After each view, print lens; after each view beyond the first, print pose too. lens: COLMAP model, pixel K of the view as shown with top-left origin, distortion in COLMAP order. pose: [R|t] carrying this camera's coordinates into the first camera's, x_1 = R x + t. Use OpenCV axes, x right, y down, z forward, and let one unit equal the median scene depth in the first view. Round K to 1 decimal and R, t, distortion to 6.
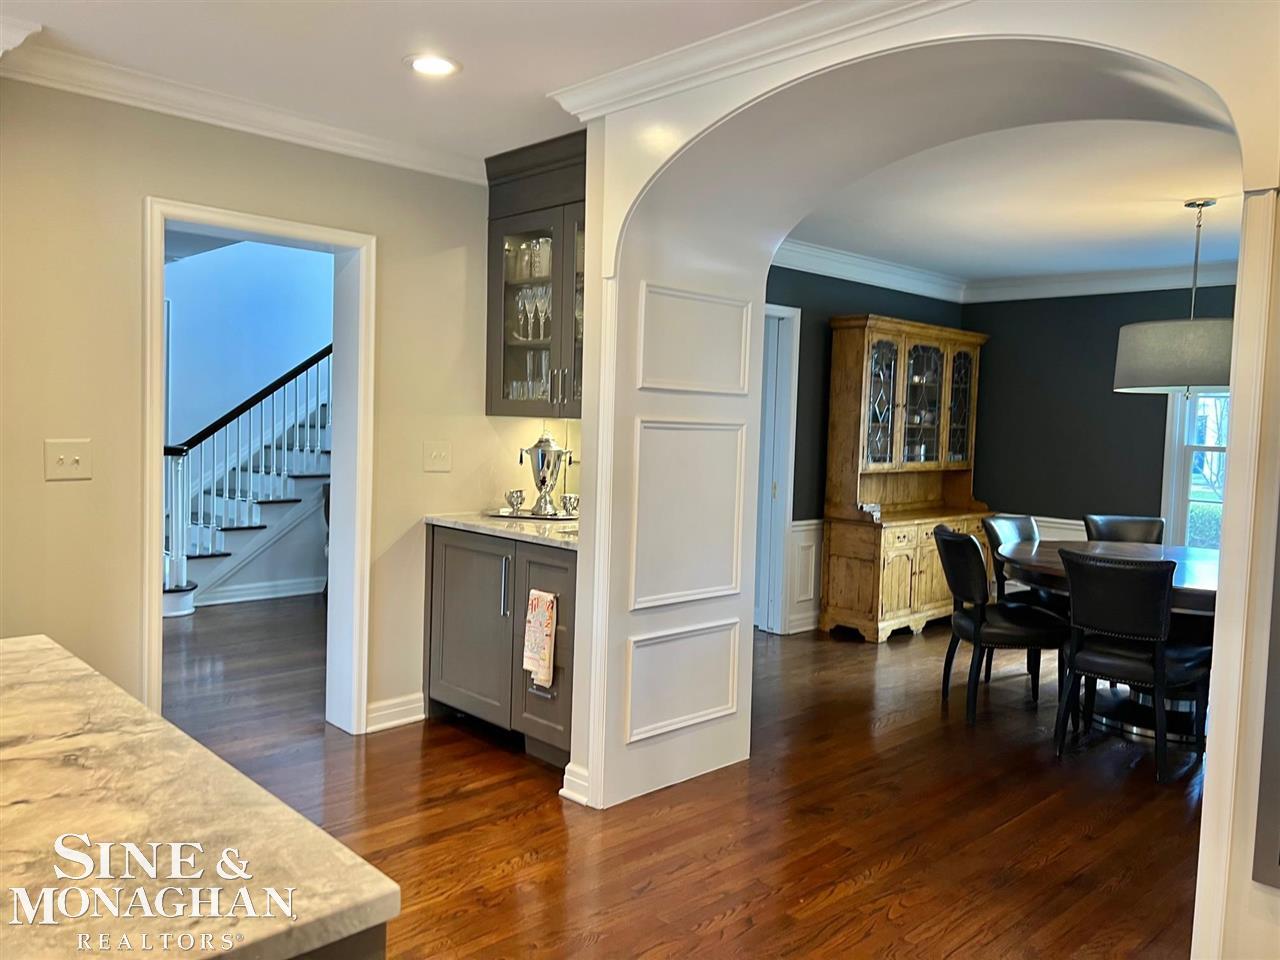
lens RADIAL K [[958.8, 0, 637.0], [0, 958.8, 479.5], [0, 0, 1]] dist [0.023456, -0.016647]
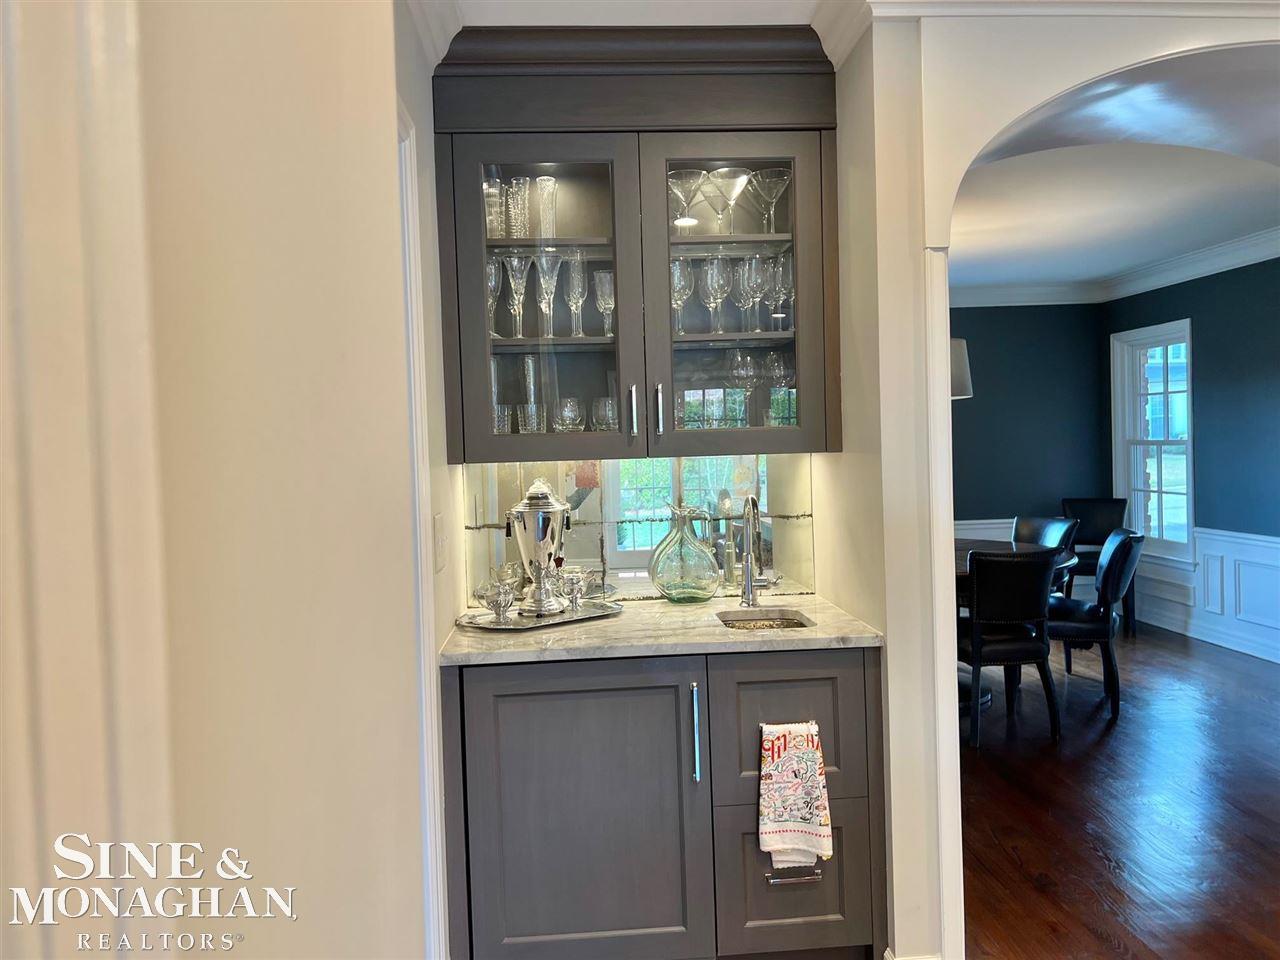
lens RADIAL K [[958.8, 0, 636.6], [0, 958.8, 483.5], [0, 0, 1]] dist [0.023456, -0.016647]
pose [[0.653663, -0.084920, 0.752006, -0.616881], [0.097881, 0.994825, 0.027259, -0.069638], [-0.750429, 0.055789, 0.658592, 0.616365]]
